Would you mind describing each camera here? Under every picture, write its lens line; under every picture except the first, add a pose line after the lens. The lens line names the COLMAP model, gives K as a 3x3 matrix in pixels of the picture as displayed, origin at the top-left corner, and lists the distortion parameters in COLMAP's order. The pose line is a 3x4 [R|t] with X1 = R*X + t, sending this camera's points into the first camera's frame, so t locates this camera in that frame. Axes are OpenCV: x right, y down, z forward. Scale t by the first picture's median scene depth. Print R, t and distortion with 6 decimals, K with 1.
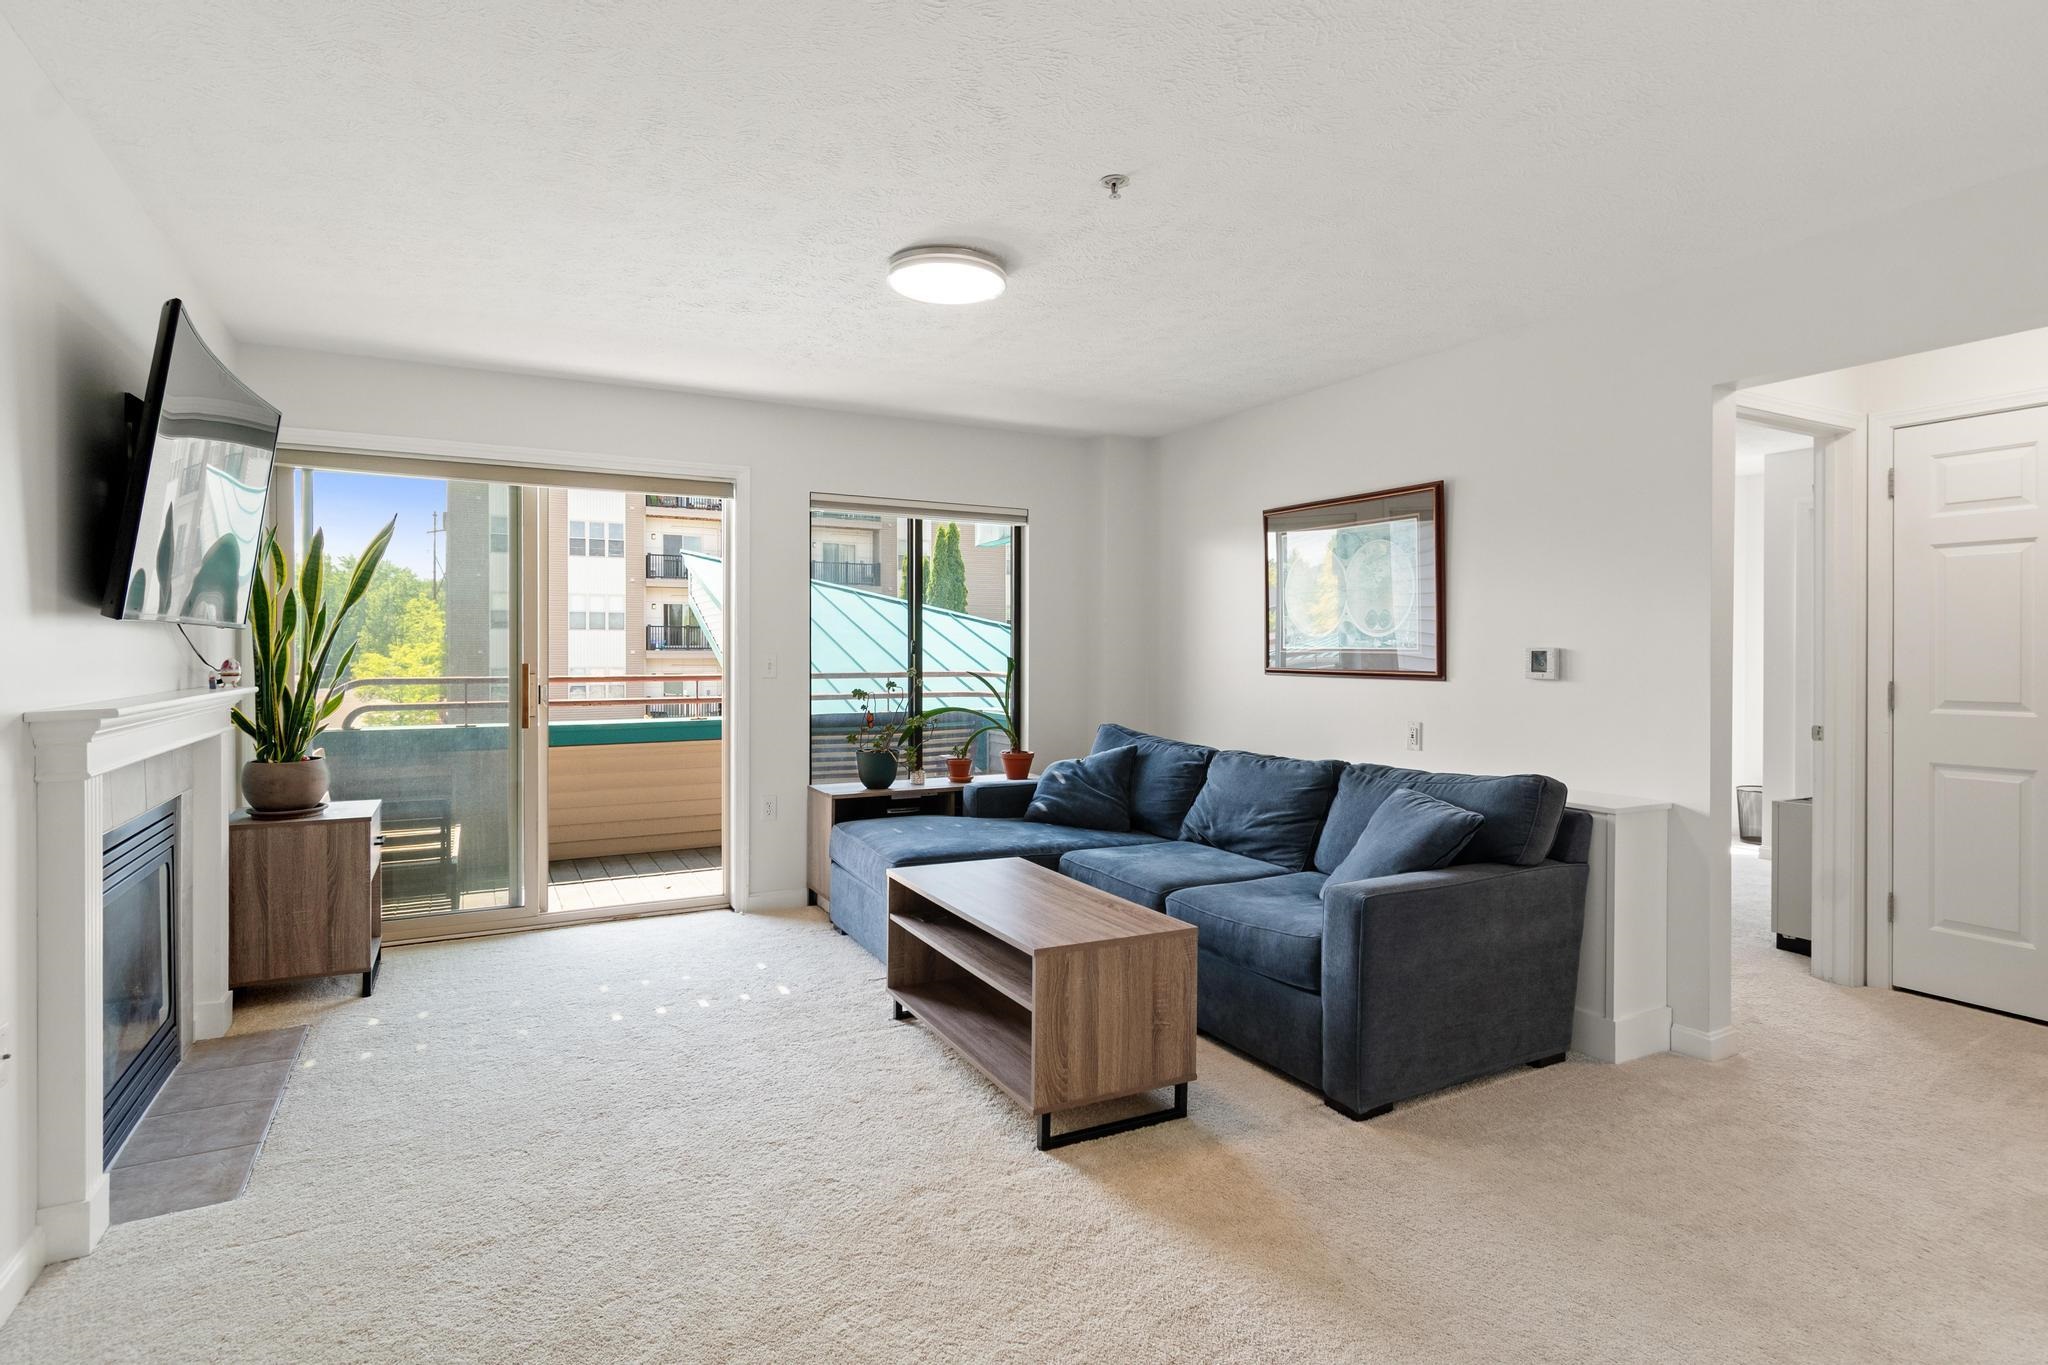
lens RADIAL K [[1057.0, 0, 1033.7], [0, 1057.0, 650.5], [0, 0, 1]] dist [0.000442, -0.007745]
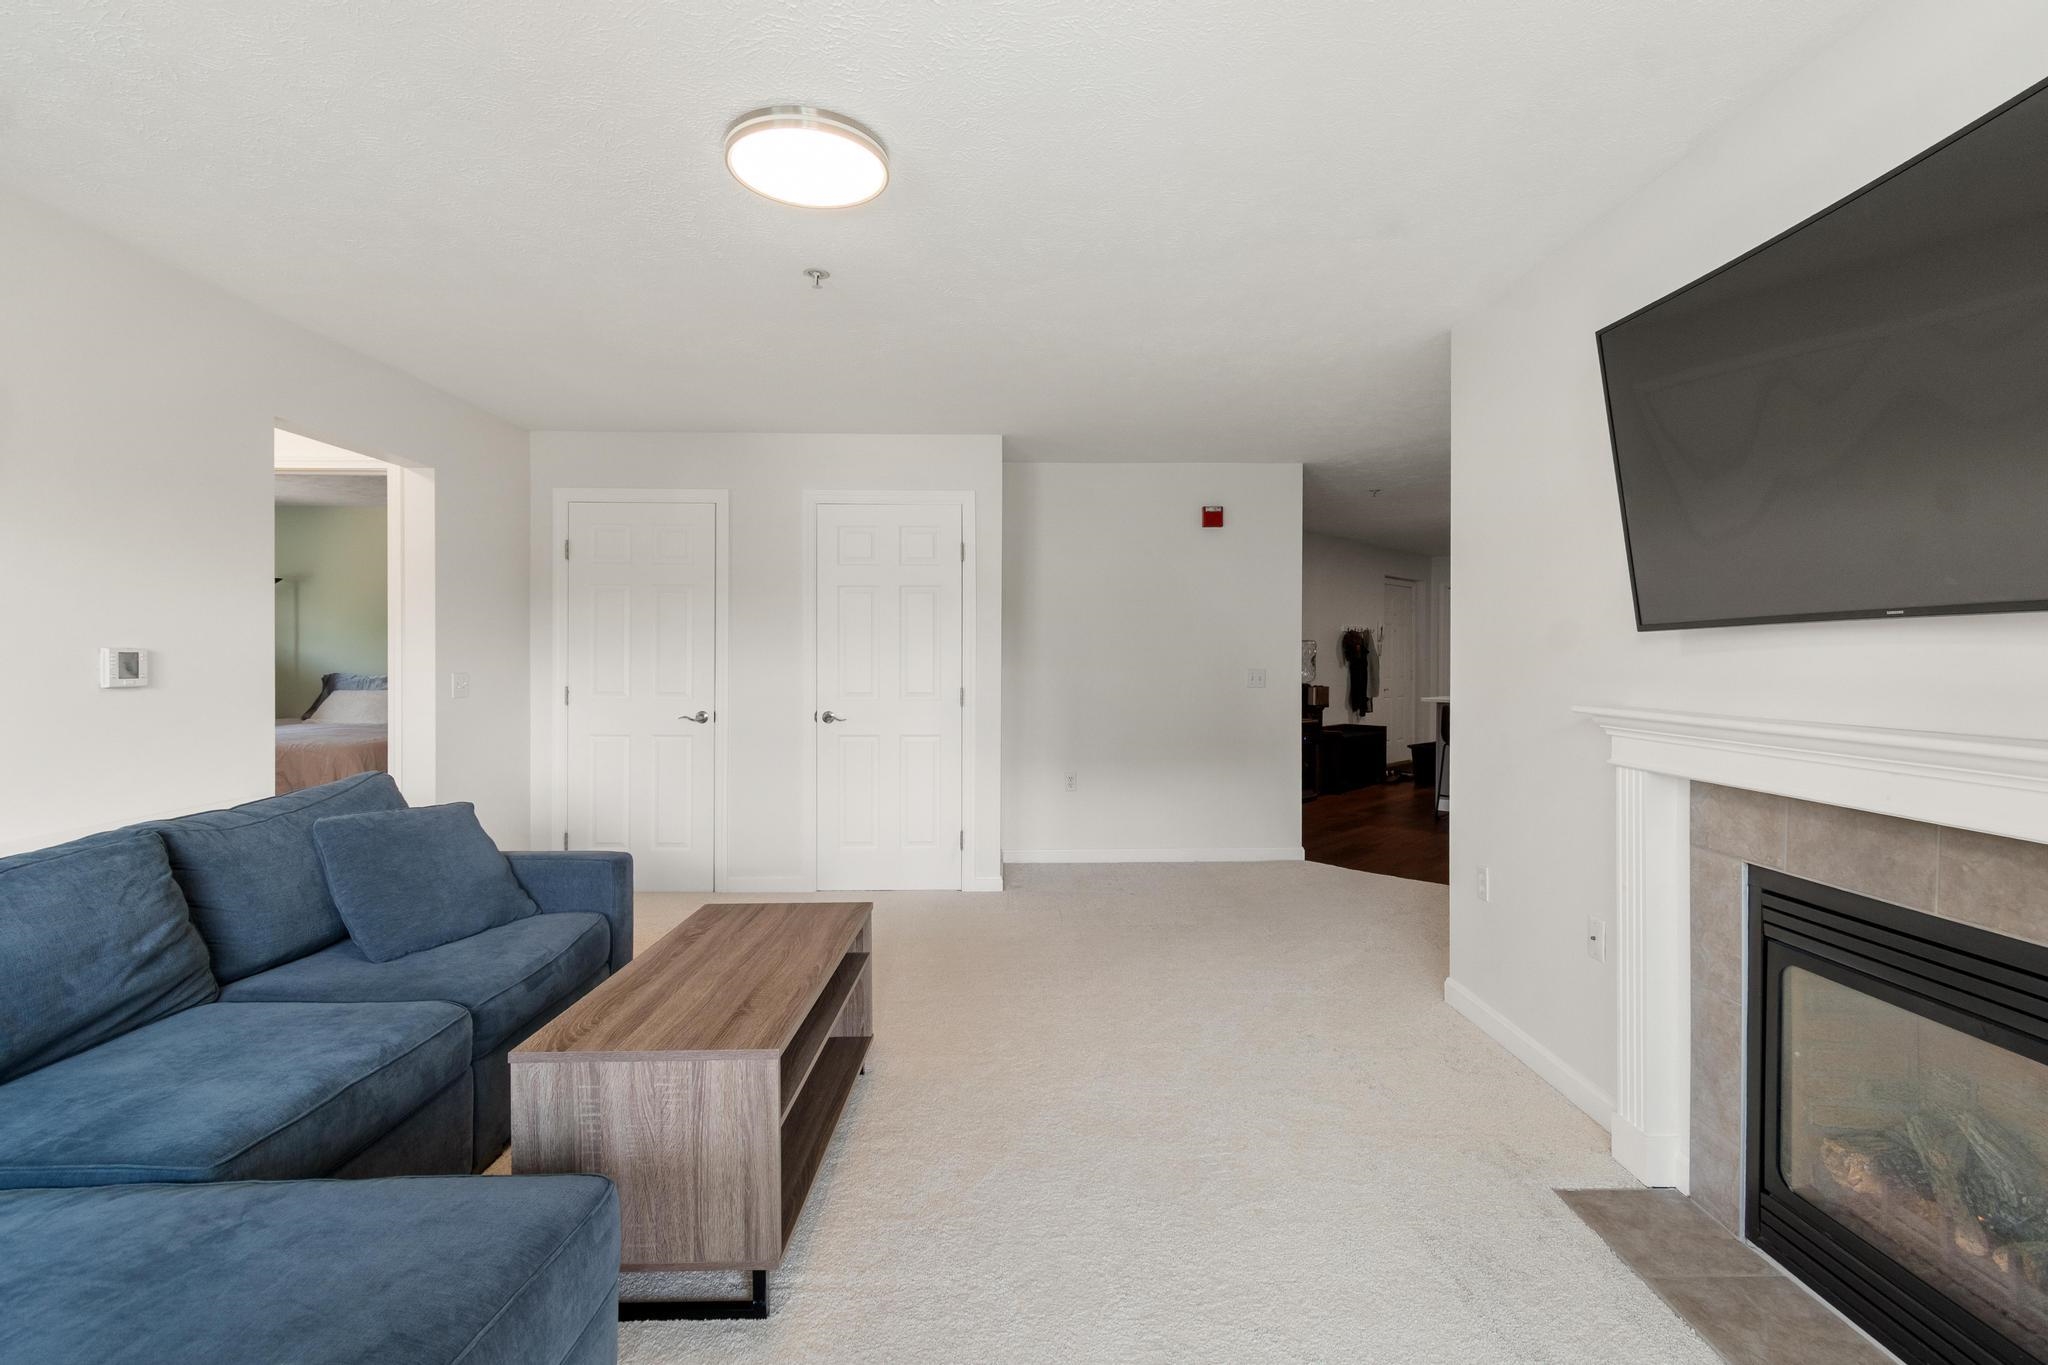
lens RADIAL K [[947.2, 0, 1026.1], [0, 947.2, 668.4], [0, 0, 1]] dist [-0.000146, -0.001605]
pose [[-0.887480, -0.012737, 0.460670, -0.445632], [-0.006736, 0.999870, 0.014670, -0.002289], [-0.460797, 0.009916, -0.887450, 1.280988]]
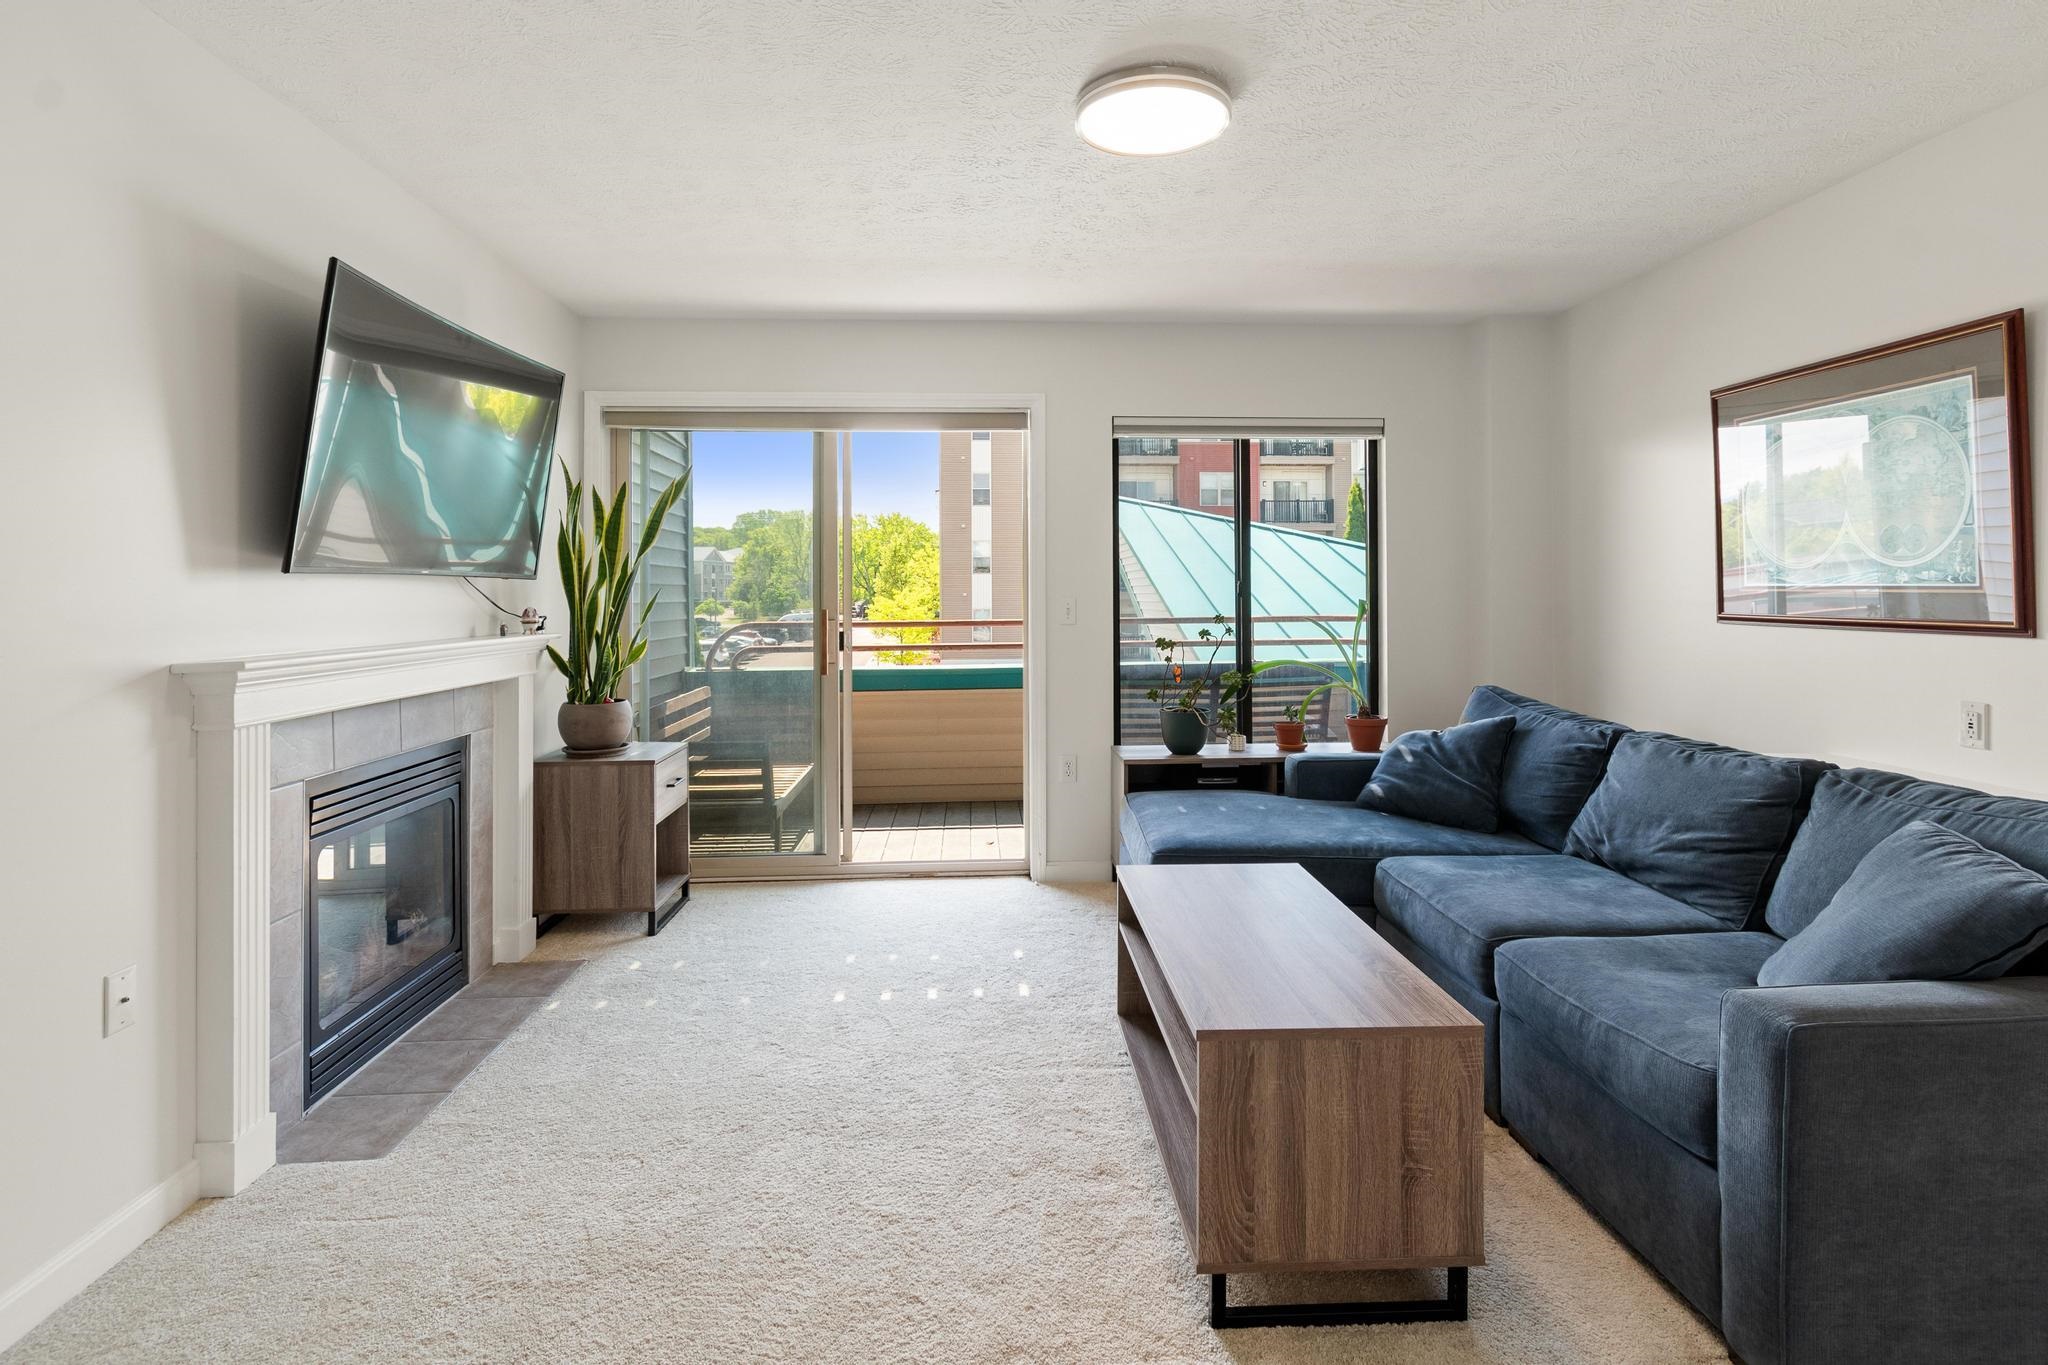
lens RADIAL K [[1047.1, 0, 1027.5], [0, 1047.1, 580.2], [0, 0, 1]] dist [0.003805, -0.005426]
pose [[0.903557, -0.013025, -0.428270, 0.134725], [0.008797, 0.999891, -0.011850, -0.002058], [0.428377, 0.006940, 0.903573, 0.228299]]
